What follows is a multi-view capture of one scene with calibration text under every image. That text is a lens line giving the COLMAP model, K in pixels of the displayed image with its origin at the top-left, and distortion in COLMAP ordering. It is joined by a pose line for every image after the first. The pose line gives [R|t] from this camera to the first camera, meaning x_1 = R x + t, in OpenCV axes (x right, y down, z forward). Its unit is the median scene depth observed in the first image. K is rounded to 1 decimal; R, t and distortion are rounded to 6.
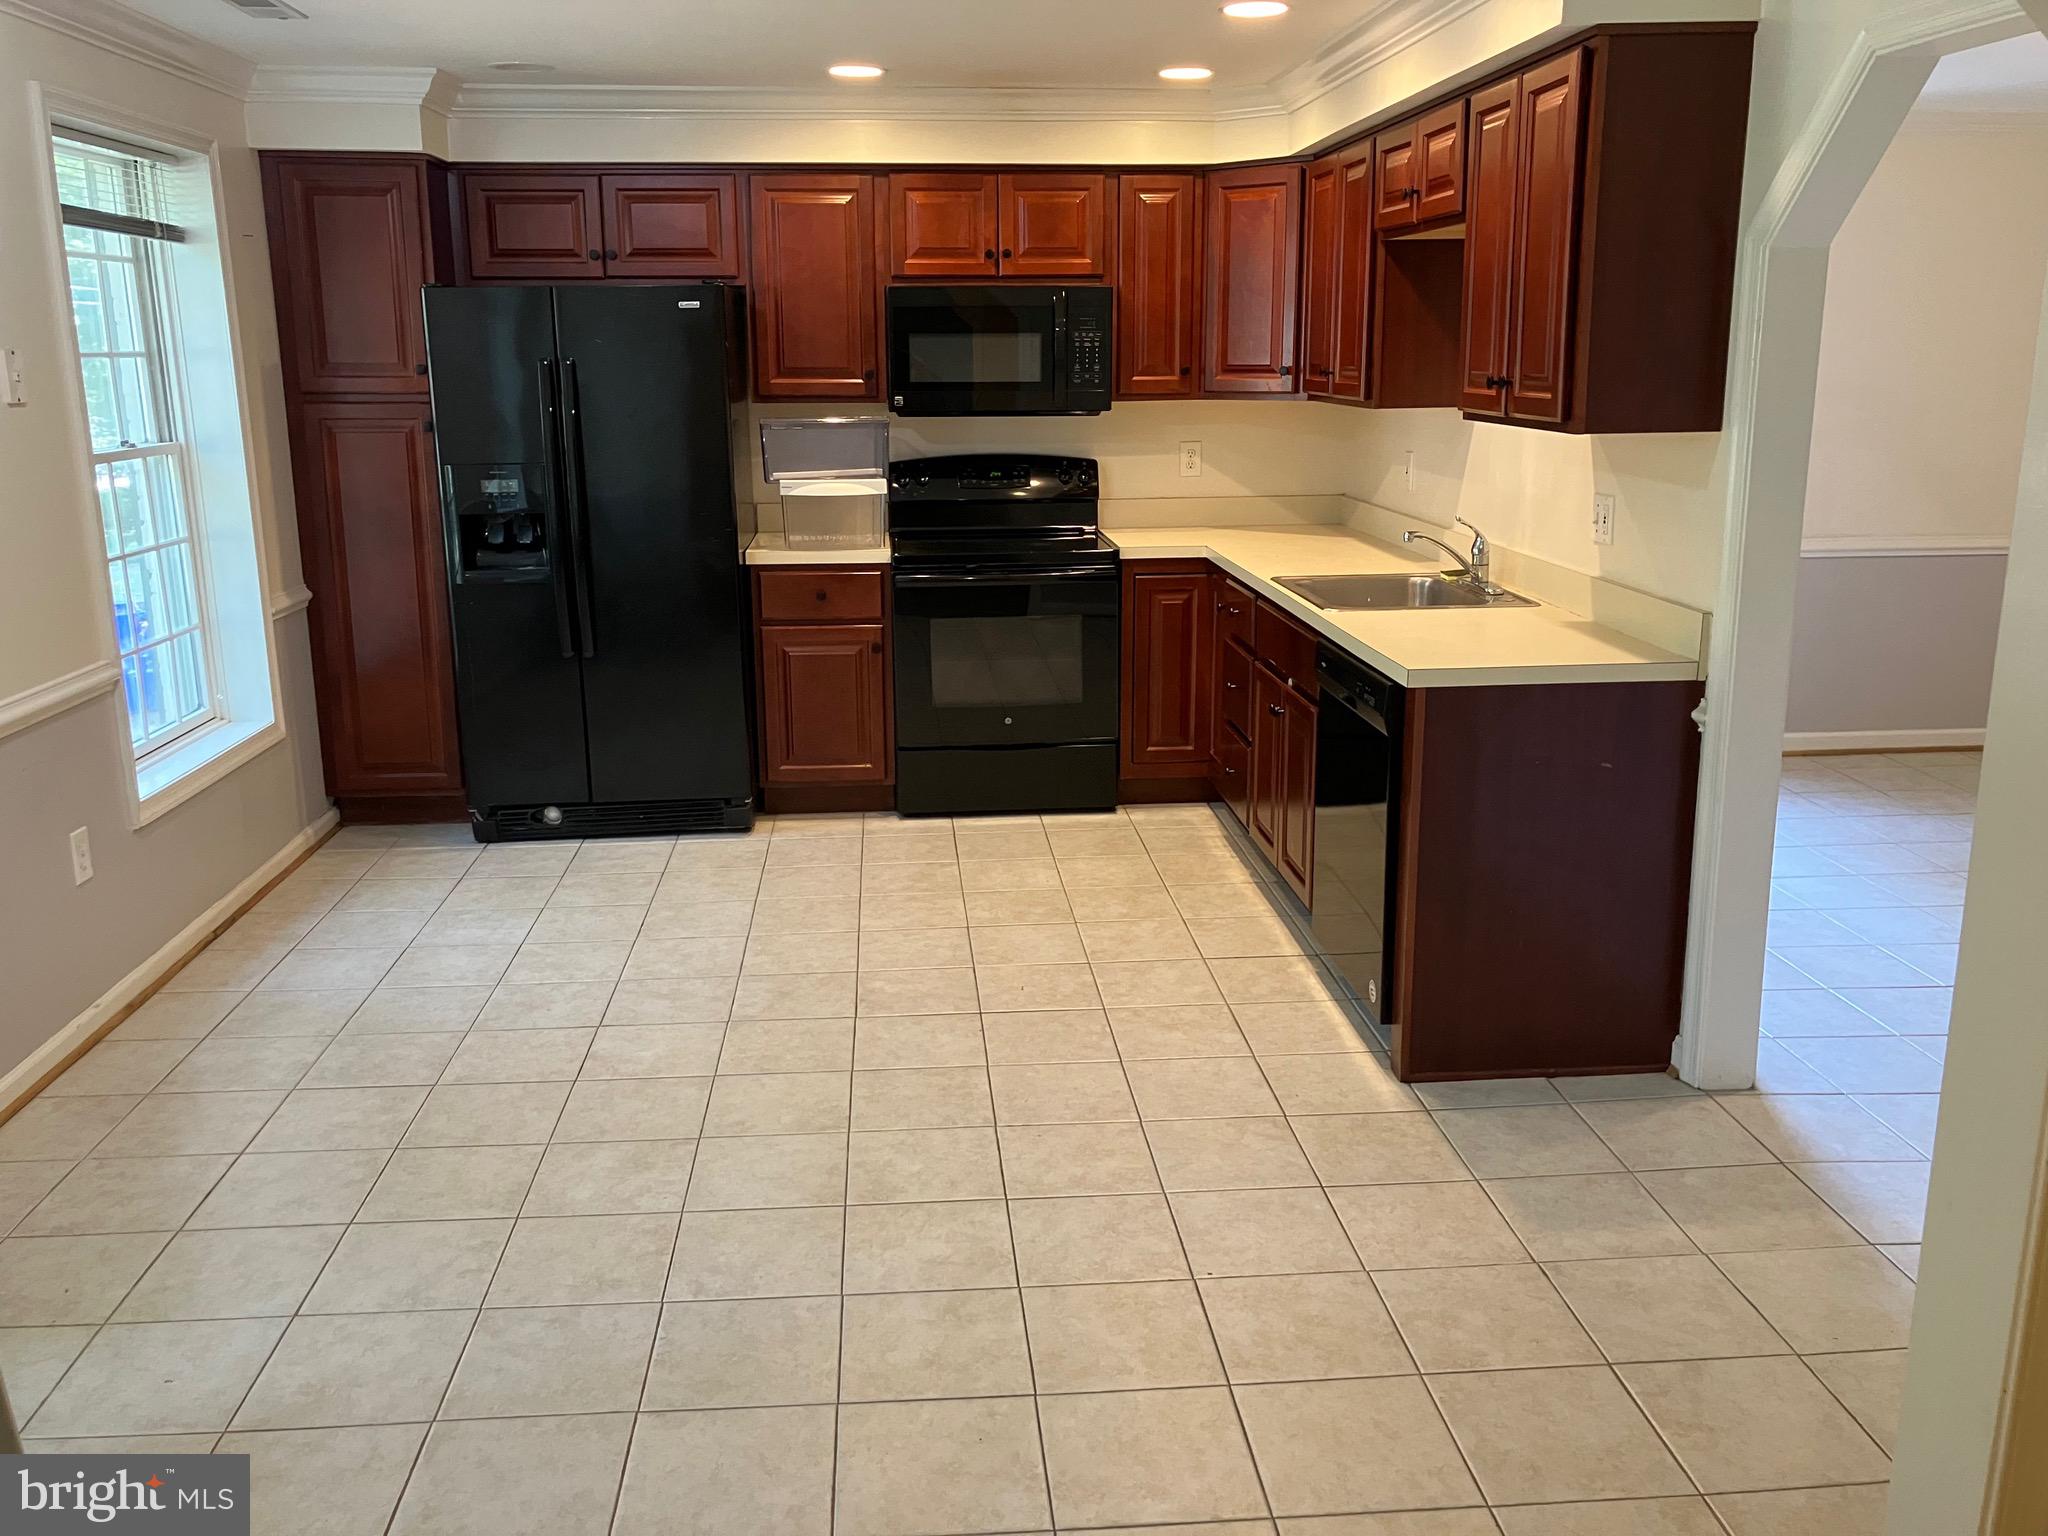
lens RADIAL K [[1652.8, 0, 1026.4], [0, 1652.8, 806.5], [0, 0, 1]] dist [0.101101, -0.200763]
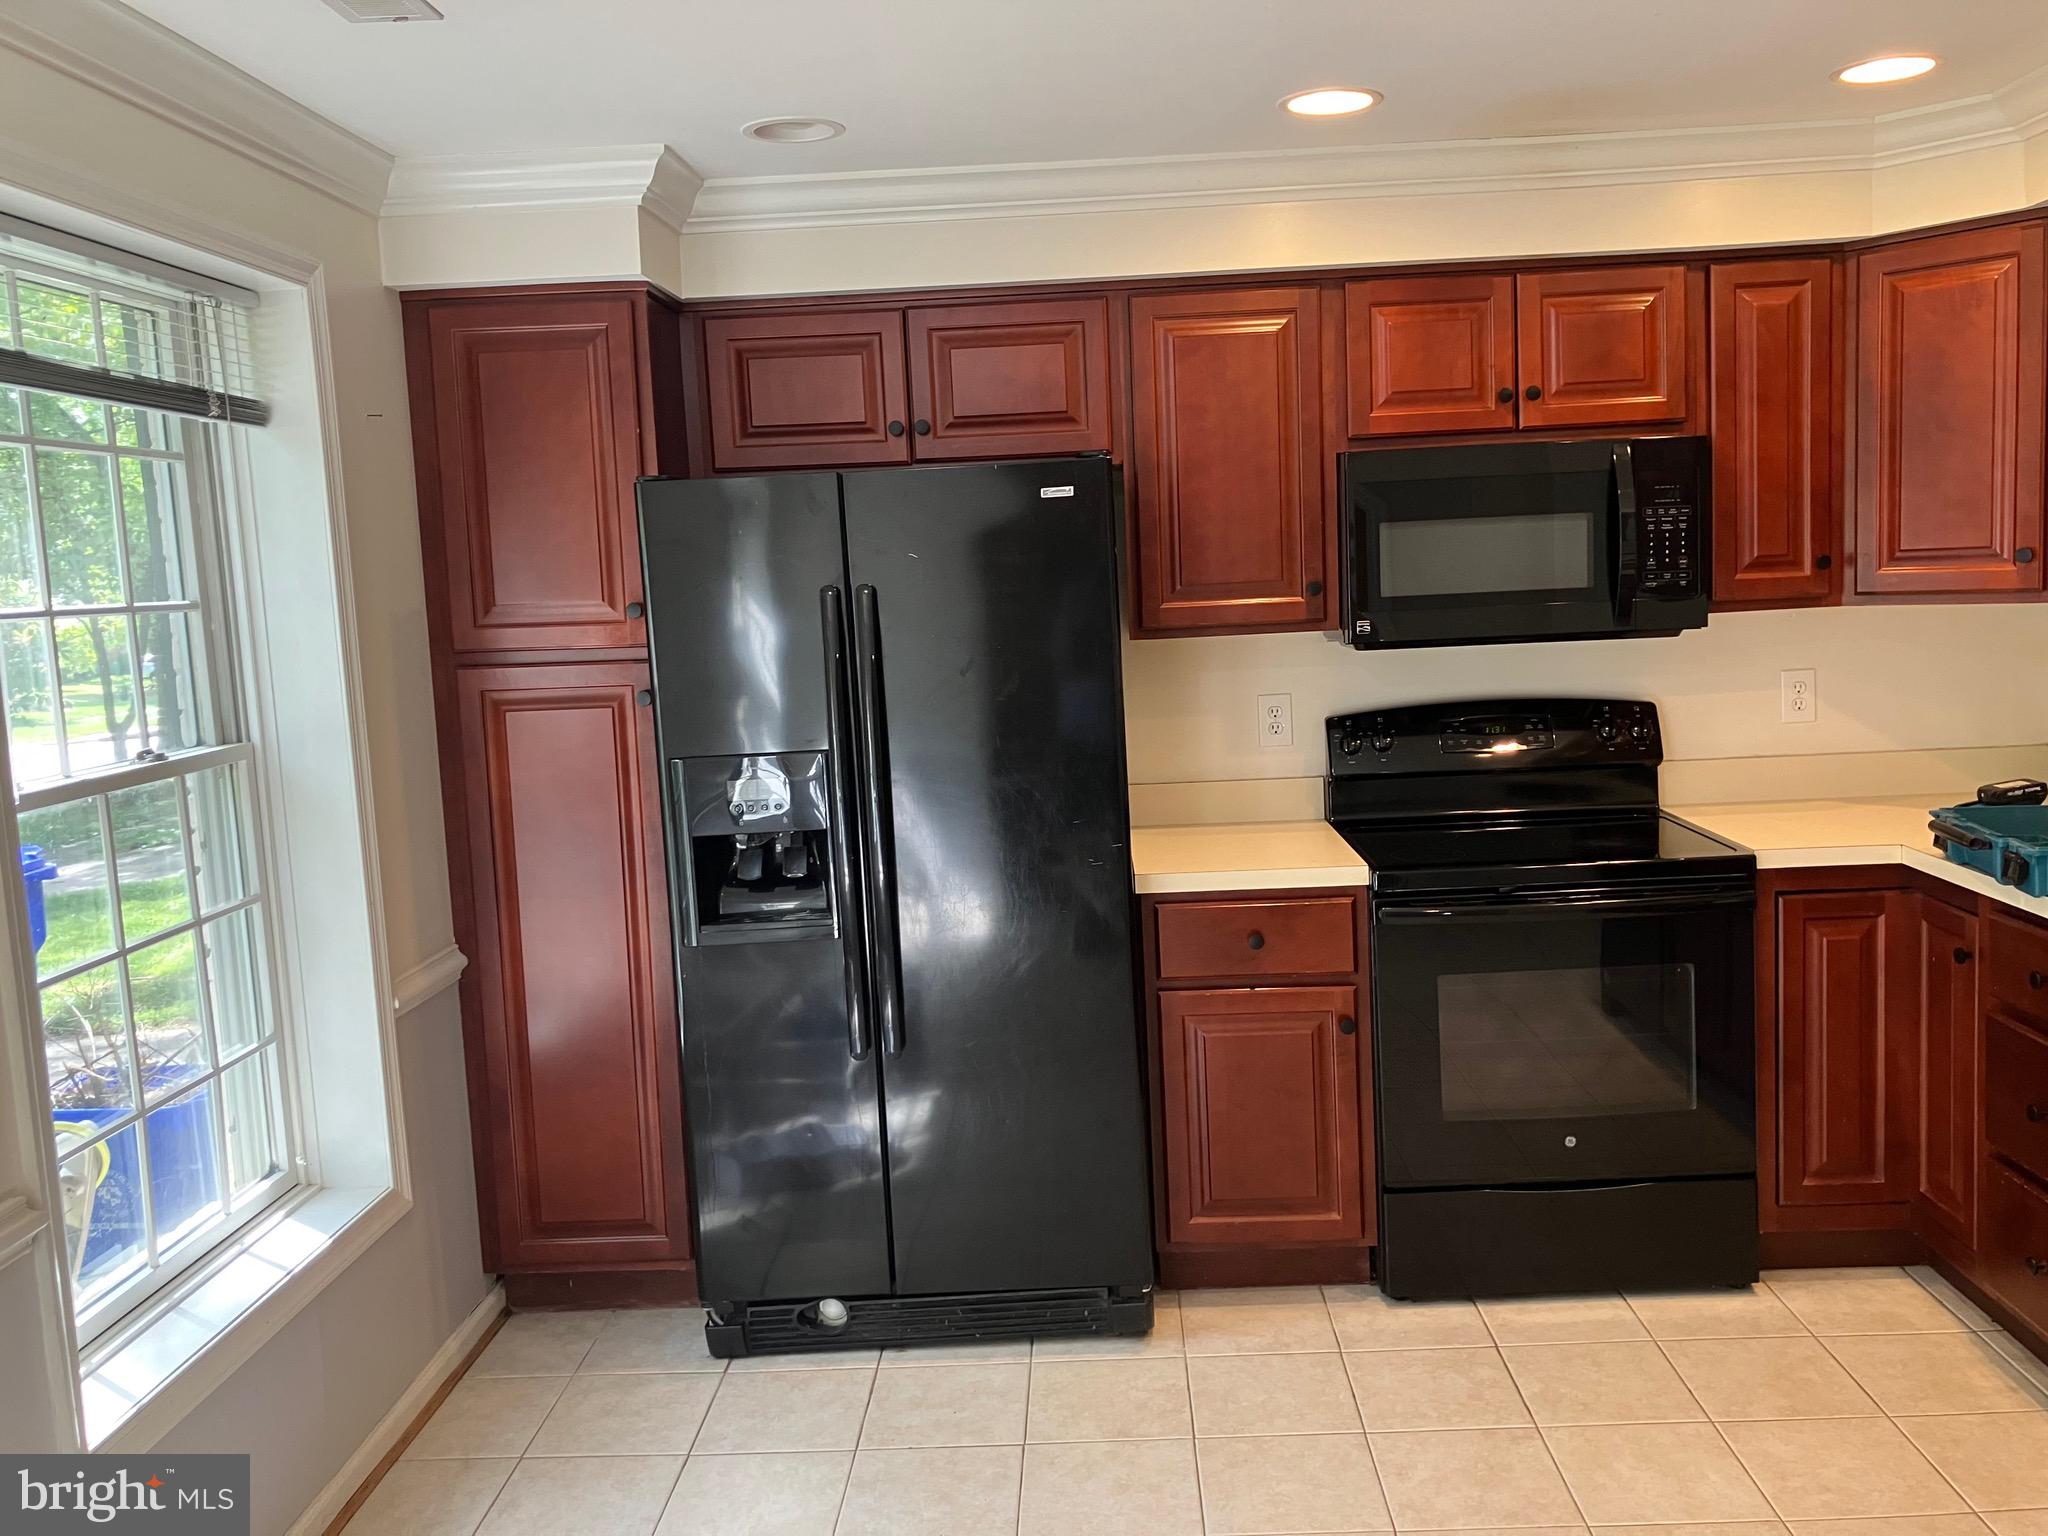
lens RADIAL K [[1675.6, 0, 1079.6], [0, 1675.6, 849.0], [0, 0, 1]] dist [0.082176, -0.133020]
pose [[0.994833, -0.022438, -0.099014, -0.125034], [0.013001, 0.995397, -0.094947, -0.101792], [0.100688, 0.093169, 0.990546, 0.367040]]
